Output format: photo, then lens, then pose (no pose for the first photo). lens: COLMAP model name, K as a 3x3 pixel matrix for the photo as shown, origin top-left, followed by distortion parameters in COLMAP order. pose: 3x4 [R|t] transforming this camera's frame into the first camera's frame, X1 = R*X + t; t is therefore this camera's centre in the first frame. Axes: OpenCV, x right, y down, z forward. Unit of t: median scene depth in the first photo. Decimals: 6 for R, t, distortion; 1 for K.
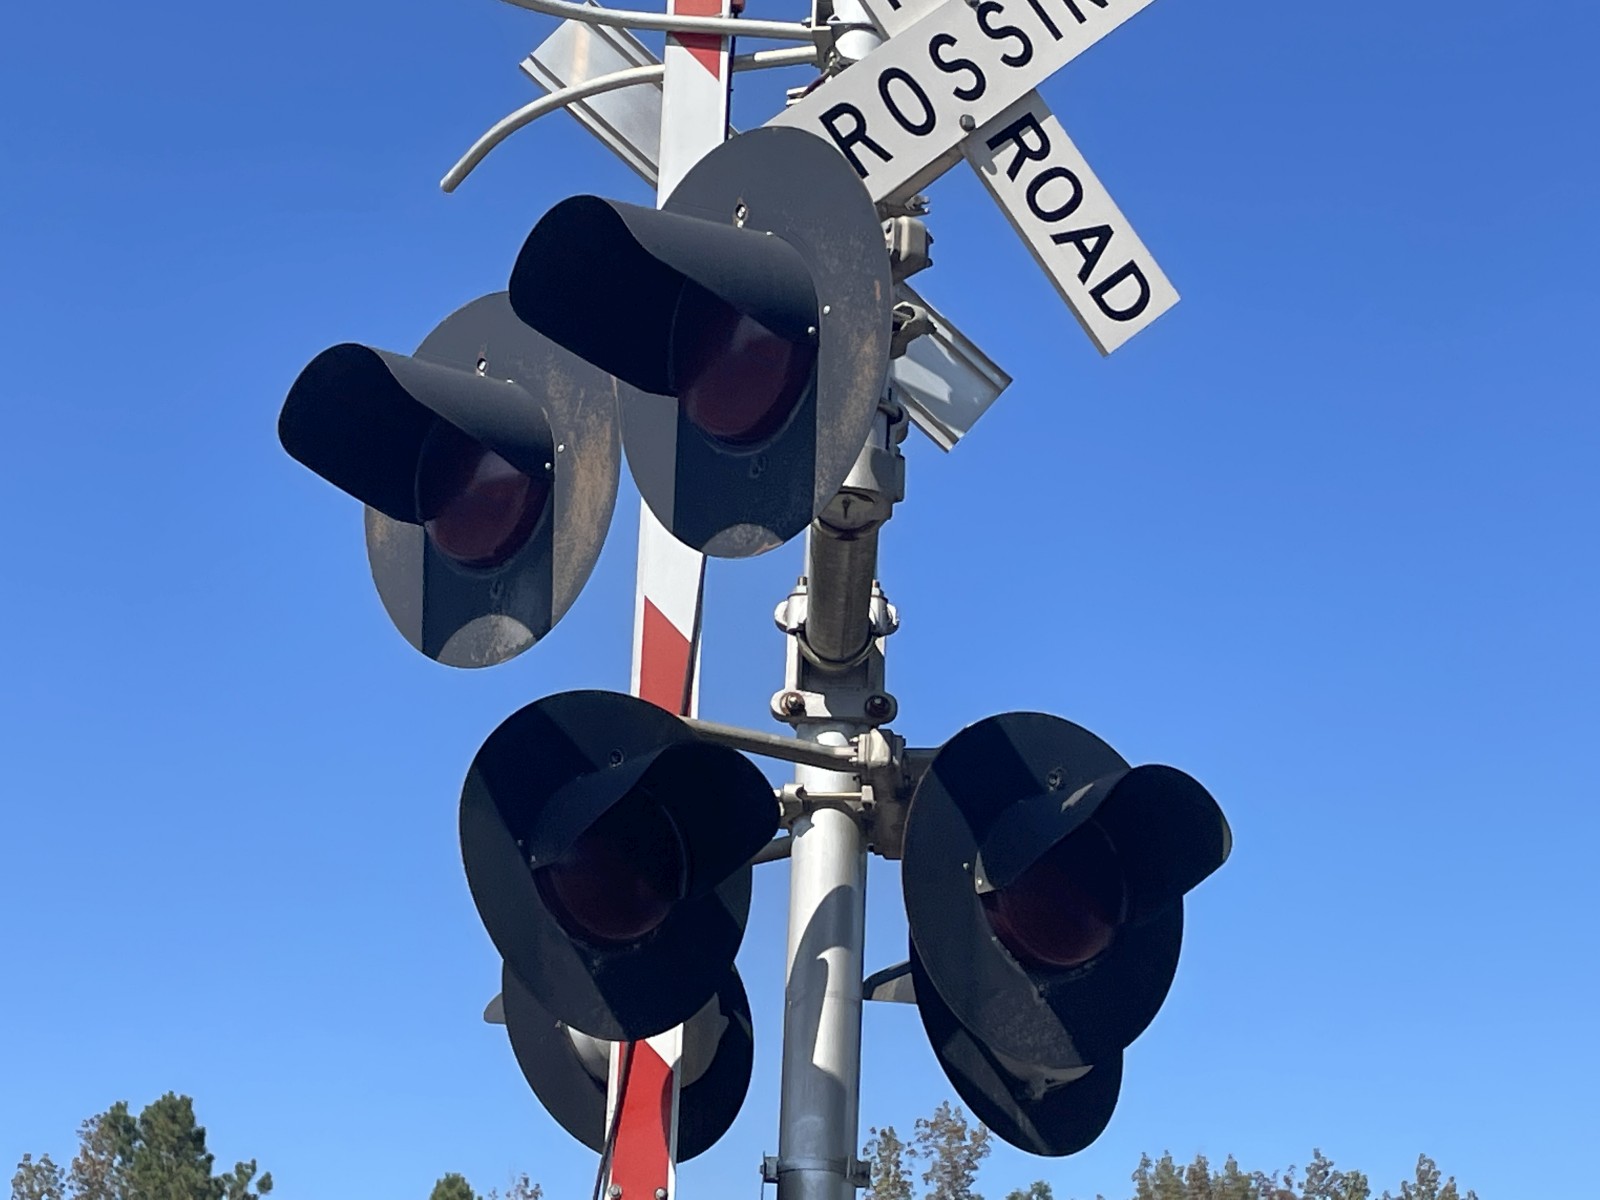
lens RADIAL K [[3139.3, 0, 805.2], [0, 3139.3, 623.3], [0, 0, 1]] dist [0.144654, 0.025867]
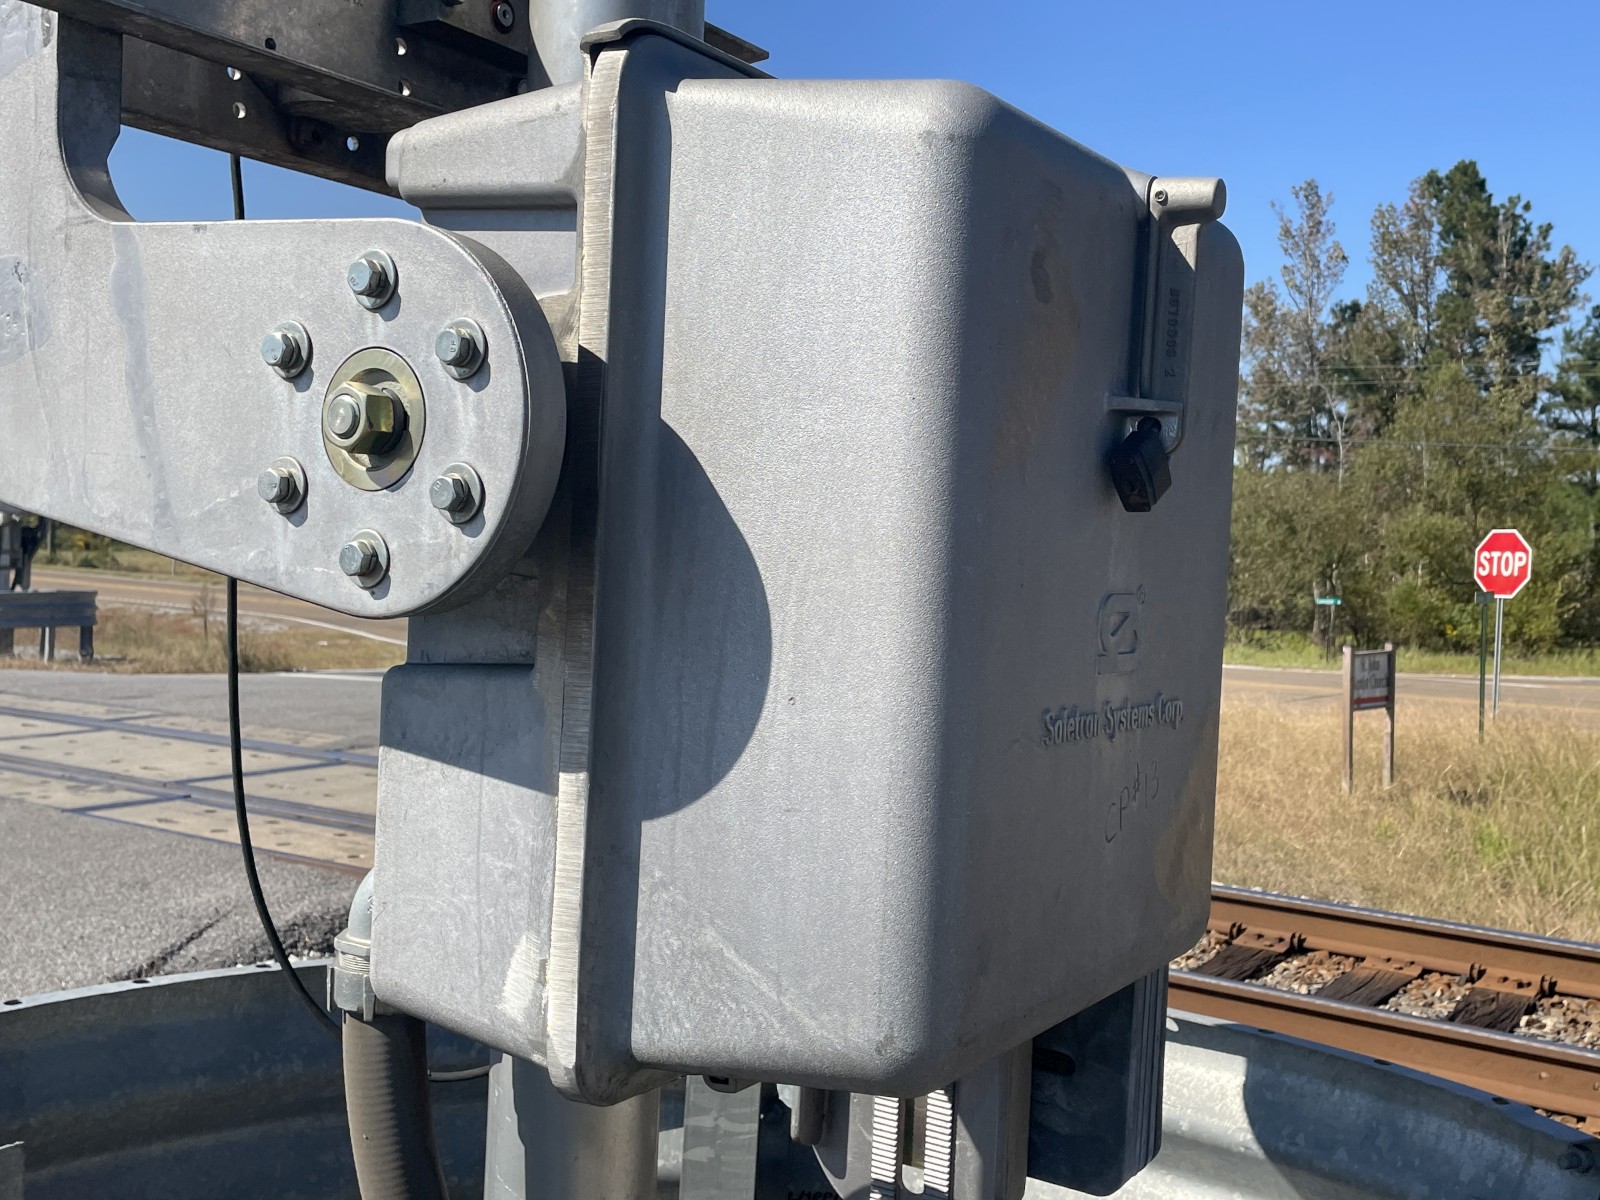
lens RADIAL K [[1571.6, 0, 800.0], [0, 1571.6, 600.0], [0, 0, 1]] dist [-0.022022, -0.008284]
pose [[0.803041, 0.024957, -0.595401, 0.151184], [0.204367, 0.926999, 0.314494, 0.245571], [0.559785, -0.374232, 0.739318, 0.731837]]
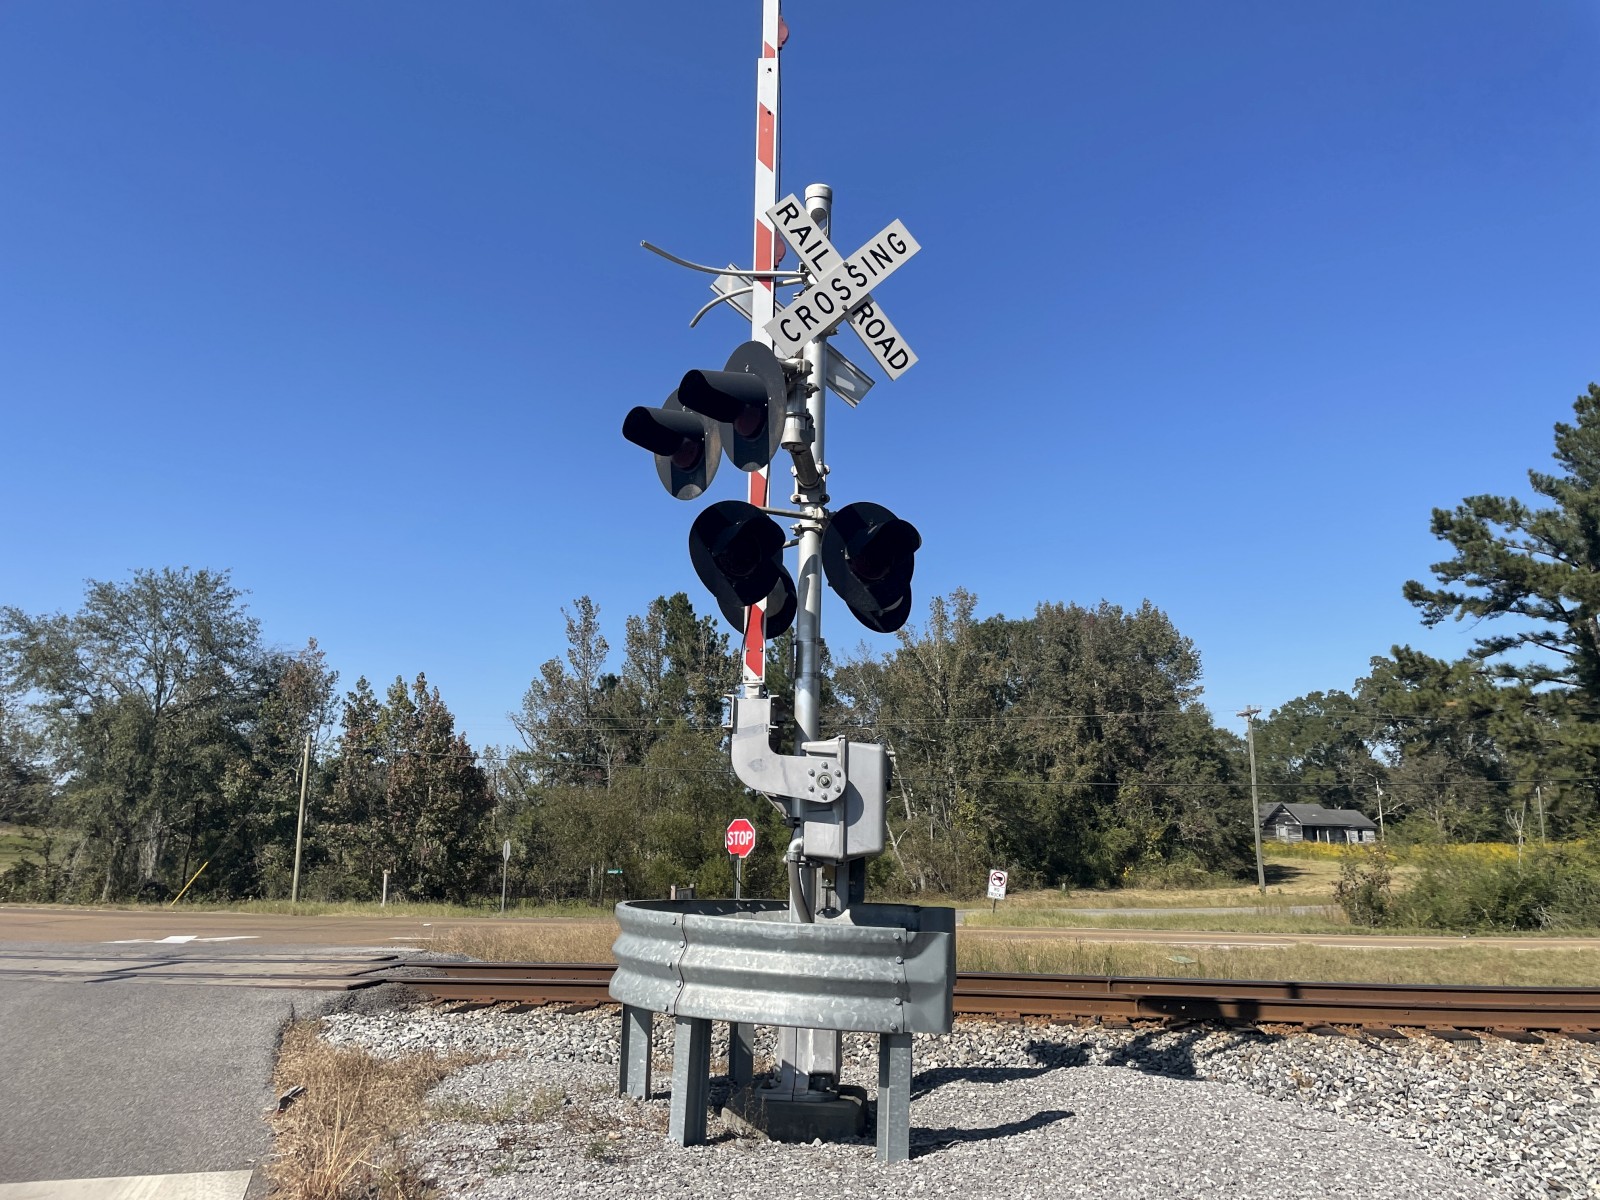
lens RADIAL K [[1205.5, 0, 803.3], [0, 1205.5, 579.6], [0, 0, 1]] dist [0.109757, -0.131203]
pose [[0.994181, -0.036637, -0.101300, 0.120644], [0.051055, 0.988315, 0.143619, -0.066959], [0.094854, -0.147955, 0.984435, -0.216096]]
